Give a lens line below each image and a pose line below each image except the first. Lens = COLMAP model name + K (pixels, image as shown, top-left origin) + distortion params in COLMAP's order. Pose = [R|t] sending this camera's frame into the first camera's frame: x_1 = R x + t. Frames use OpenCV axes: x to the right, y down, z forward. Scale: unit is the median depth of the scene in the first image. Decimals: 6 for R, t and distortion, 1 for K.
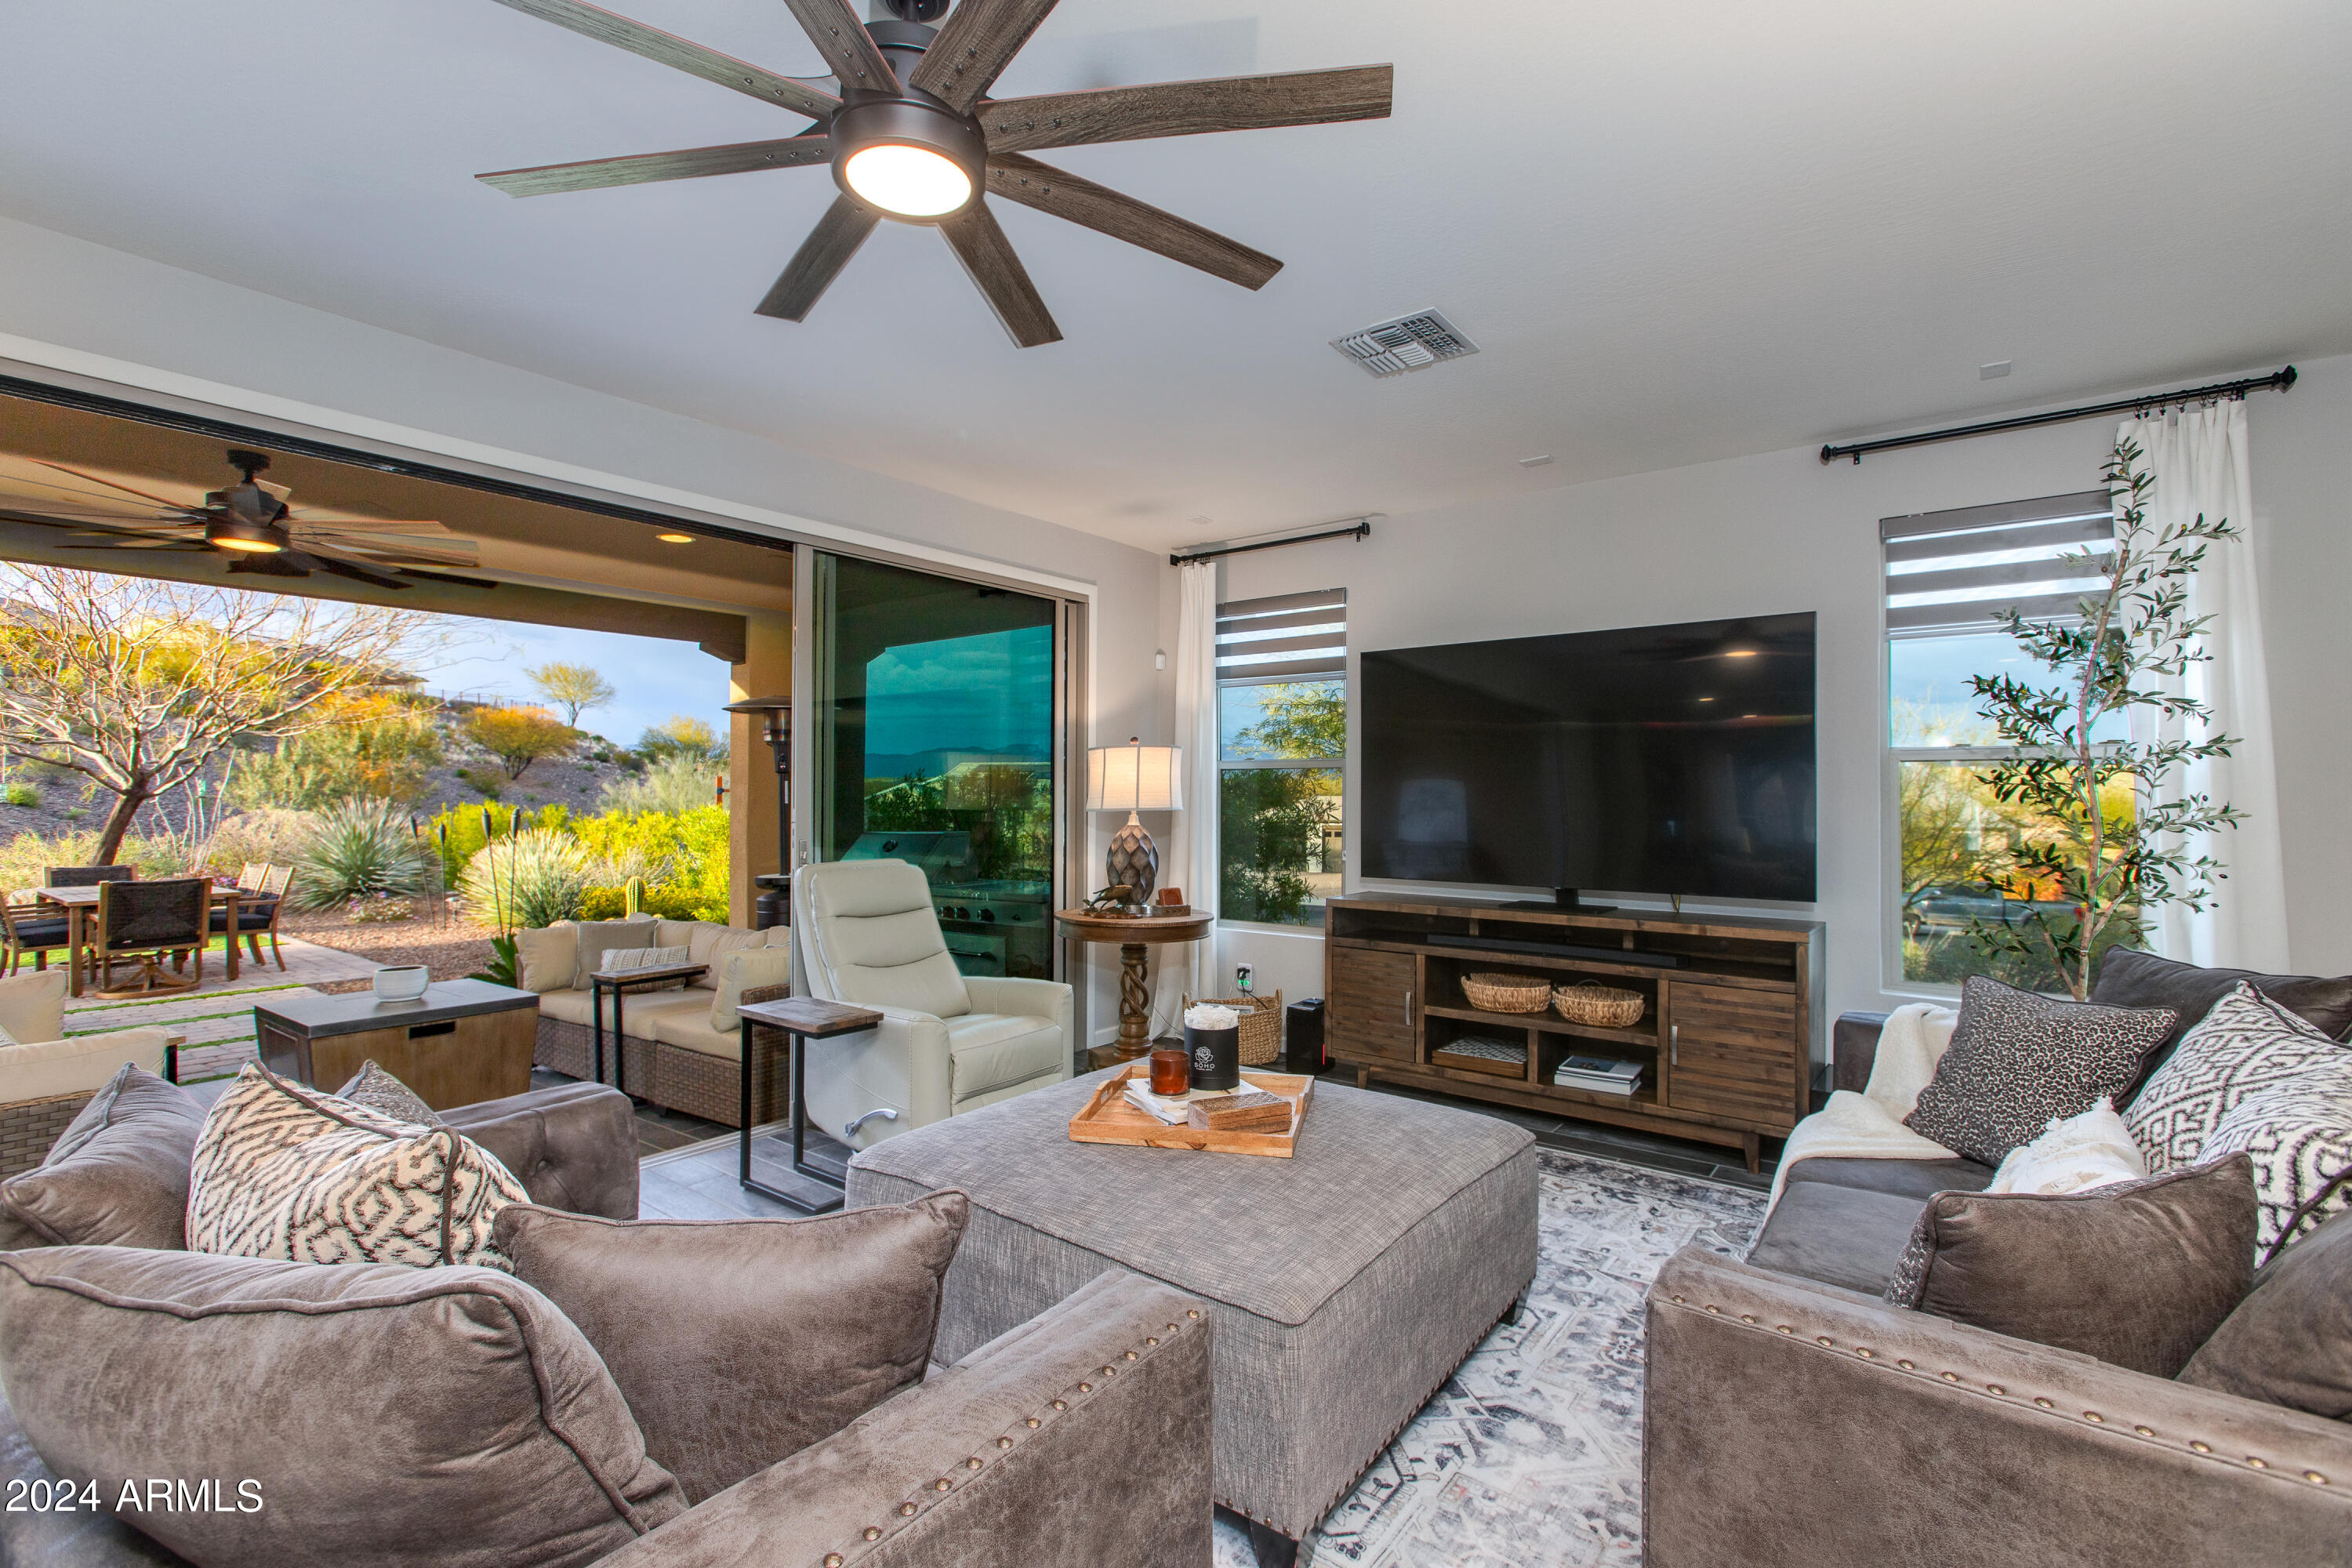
lens RADIAL K [[1070.6, 0, 1164.6], [0, 1070.6, 789.6], [0, 0, 1]] dist [-0.002733, 0.003231]
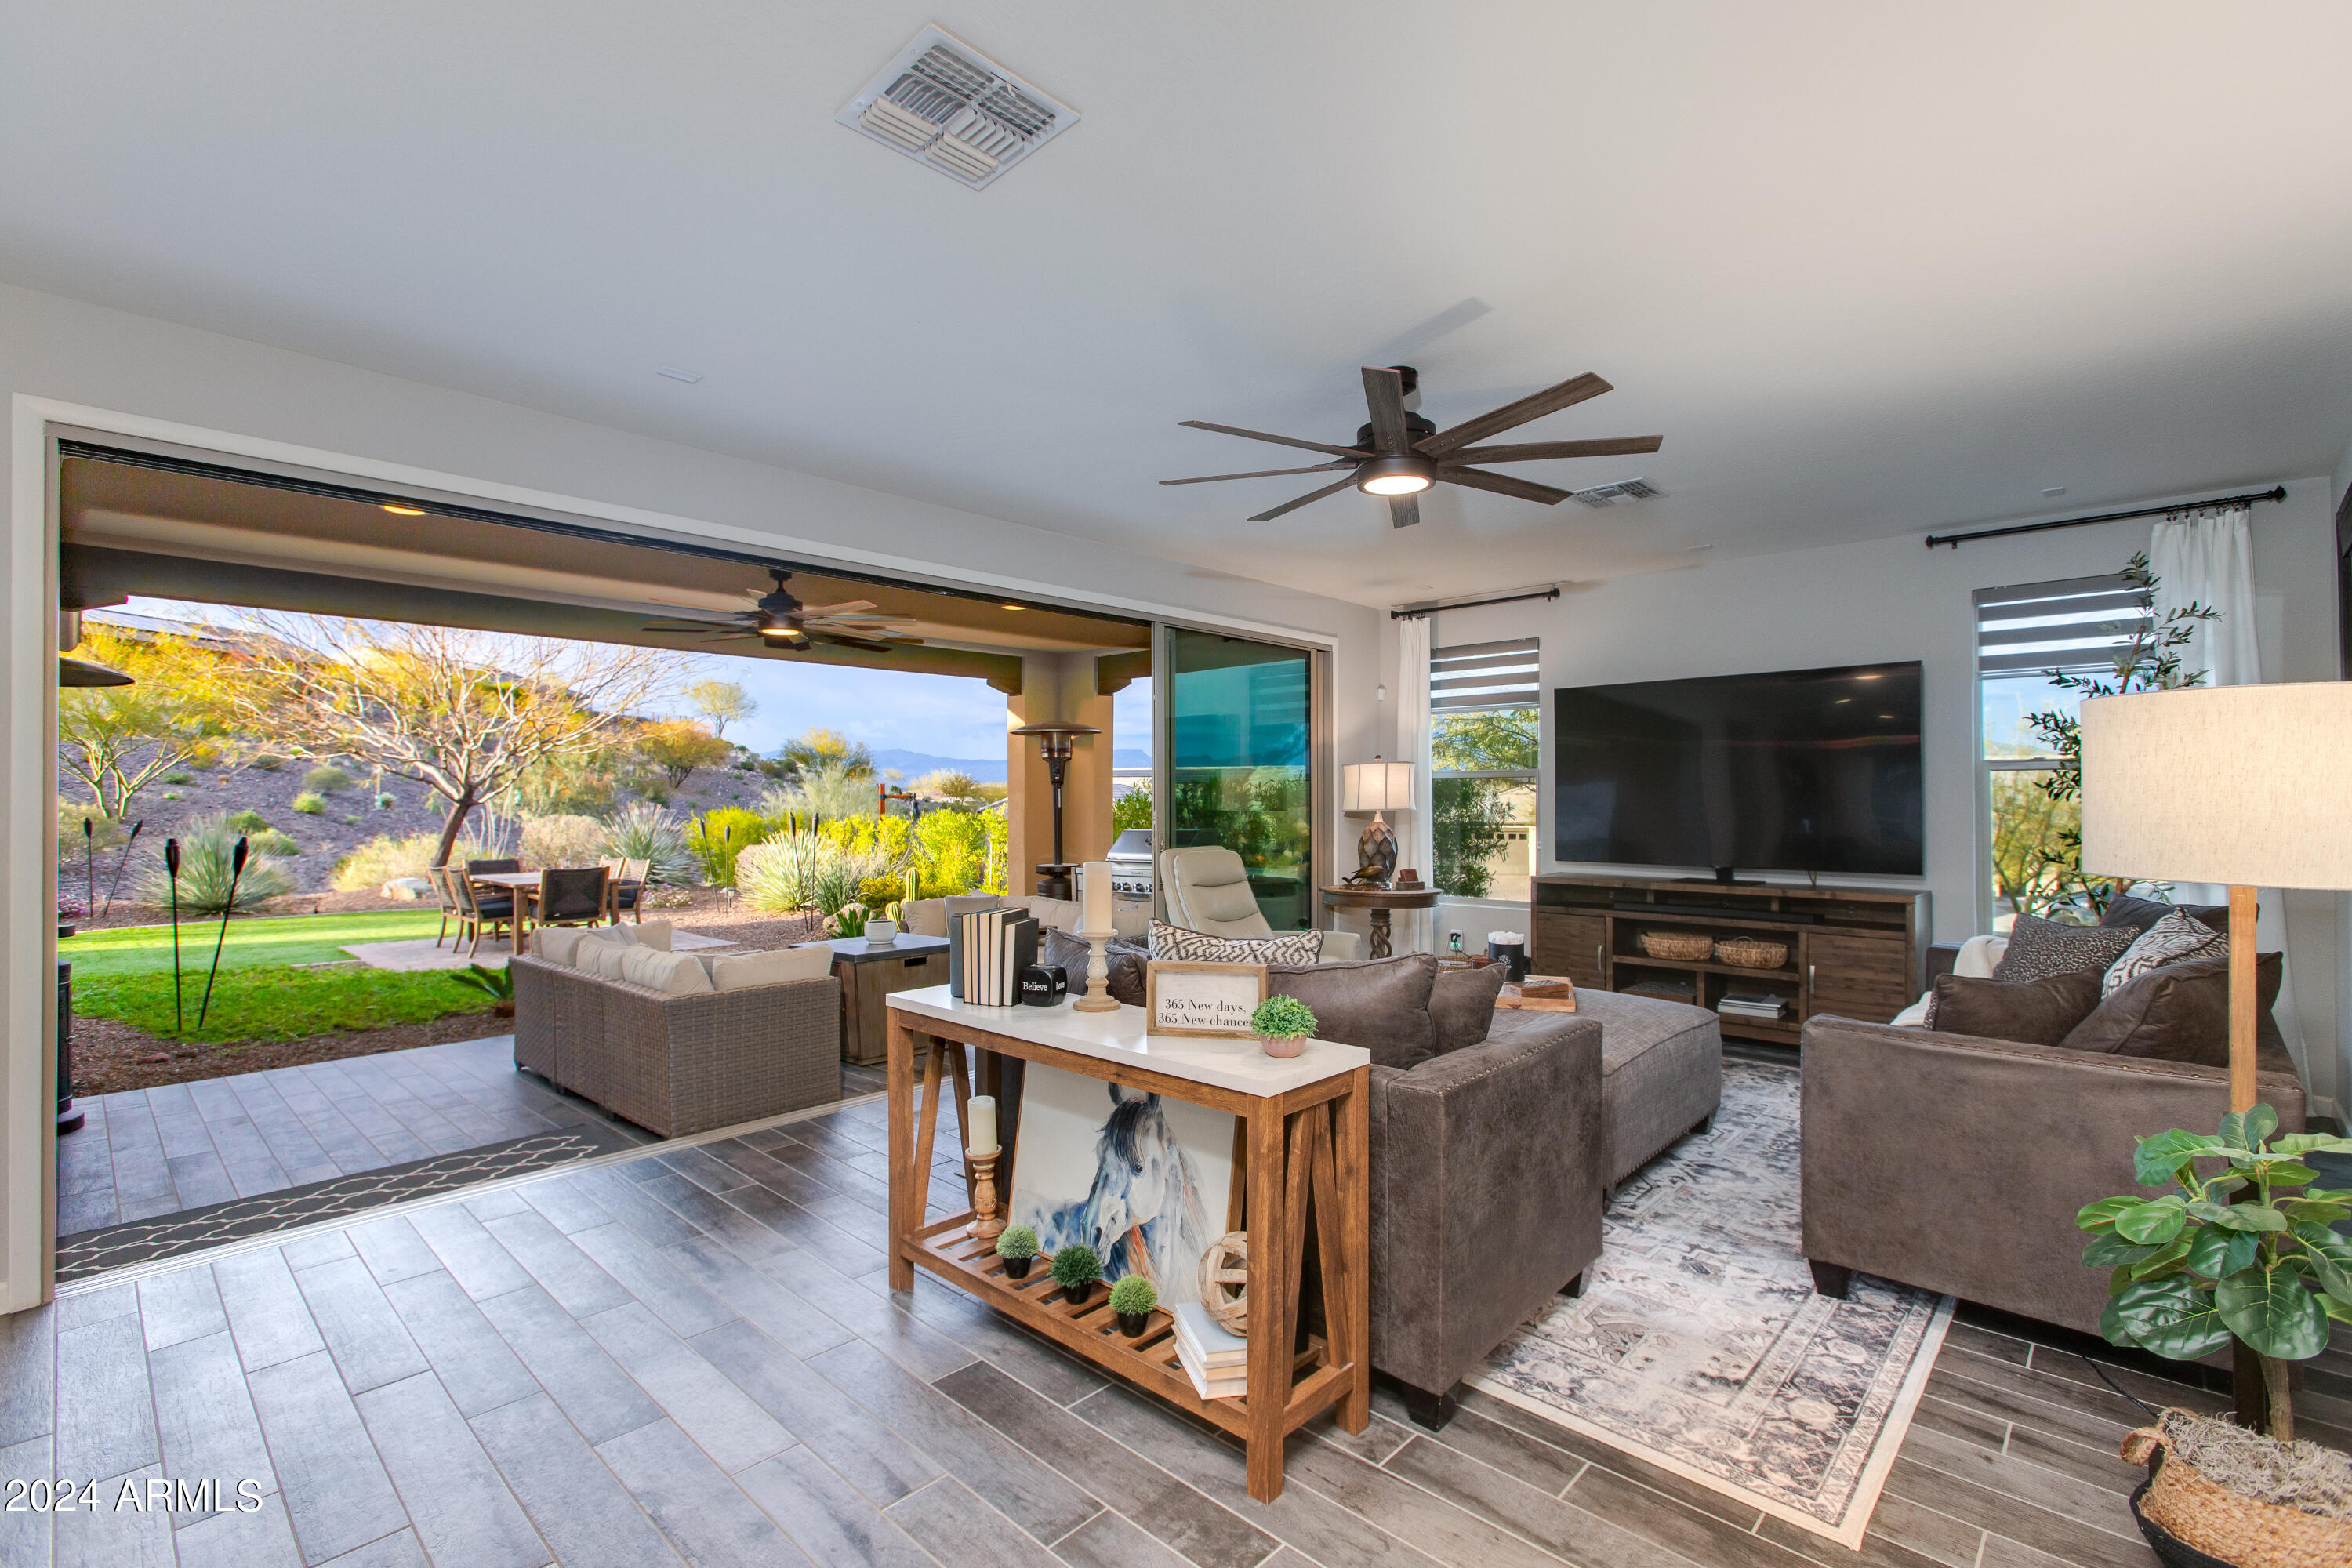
lens RADIAL K [[1061.6, 0, 1159.7], [0, 1061.6, 795.5], [0, 0, 1]] dist [0.005768, 0.000268]
pose [[0.994768, -0.006016, -0.101983, -0.182431], [0.006228, 0.999979, 0.001755, -0.003608], [0.101970, -0.002381, 0.994785, -0.374821]]
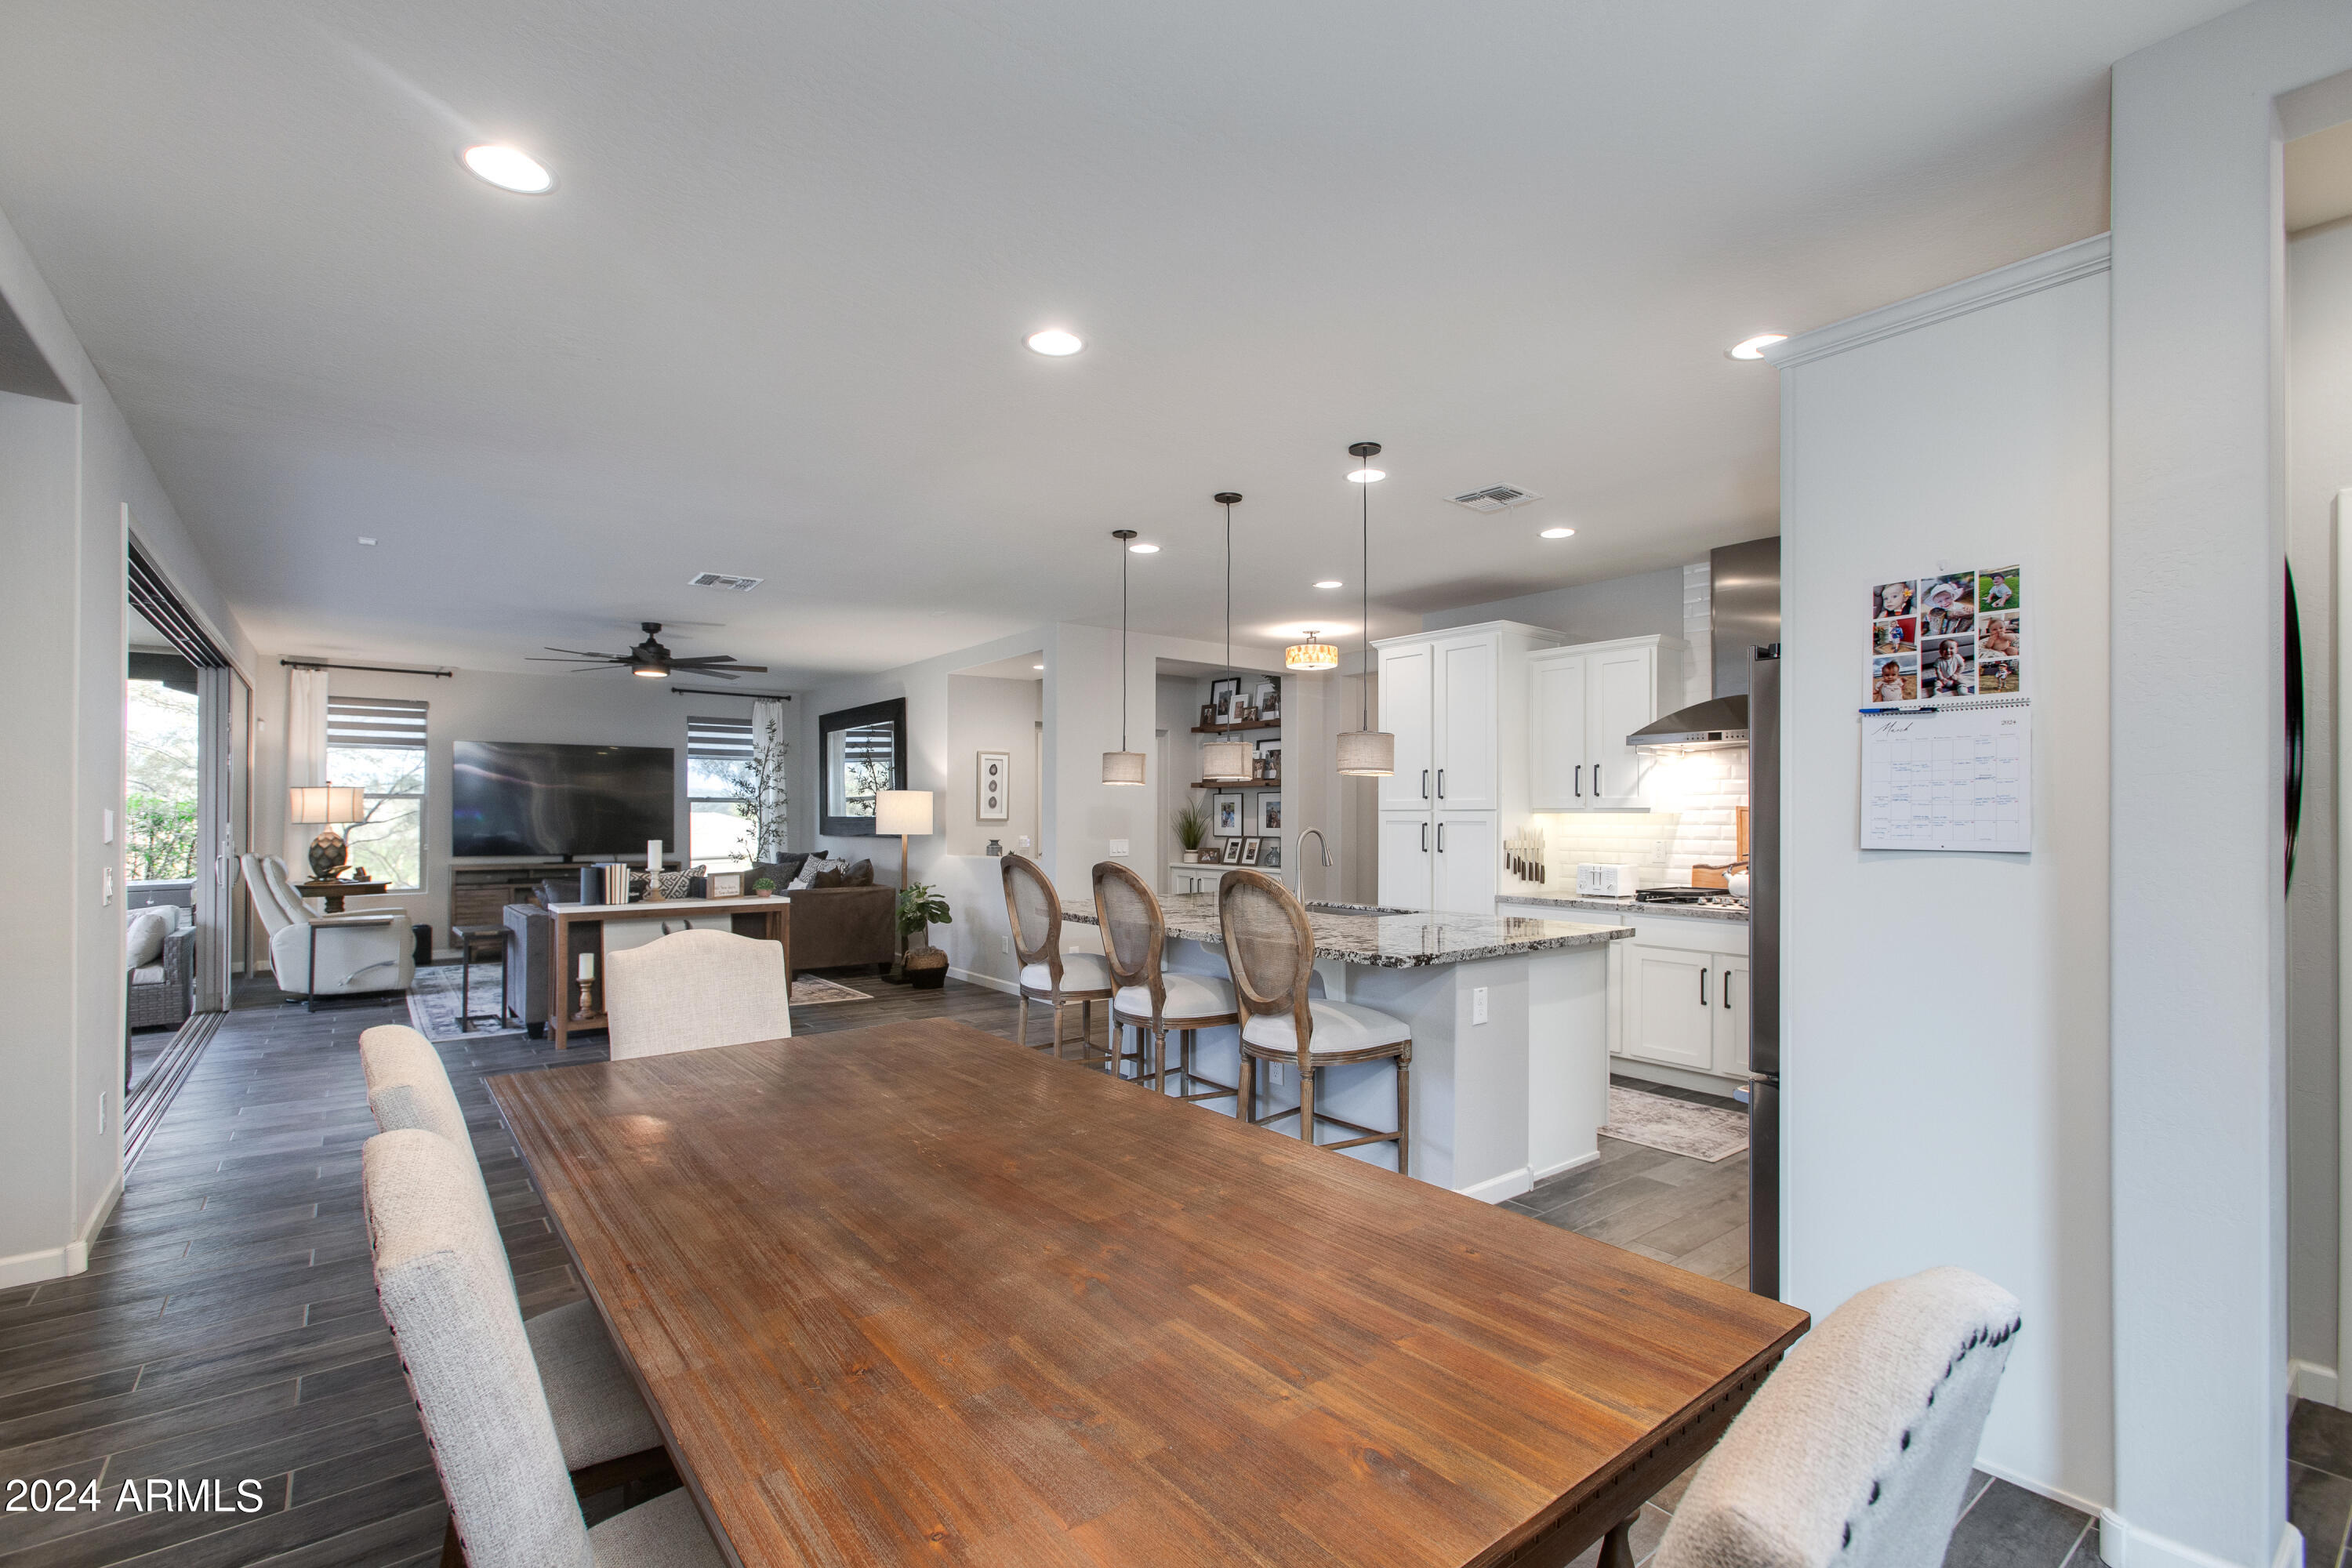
lens RADIAL K [[1070.6, 0, 1181.1], [0, 1070.6, 804.3], [0, 0, 1]] dist [-0.002733, 0.003231]
pose [[0.254845, 0.008673, 0.966943, -1.506293], [-0.007643, 0.999947, -0.006955, -0.009183], [-0.966952, -0.005617, 0.254897, -0.855357]]
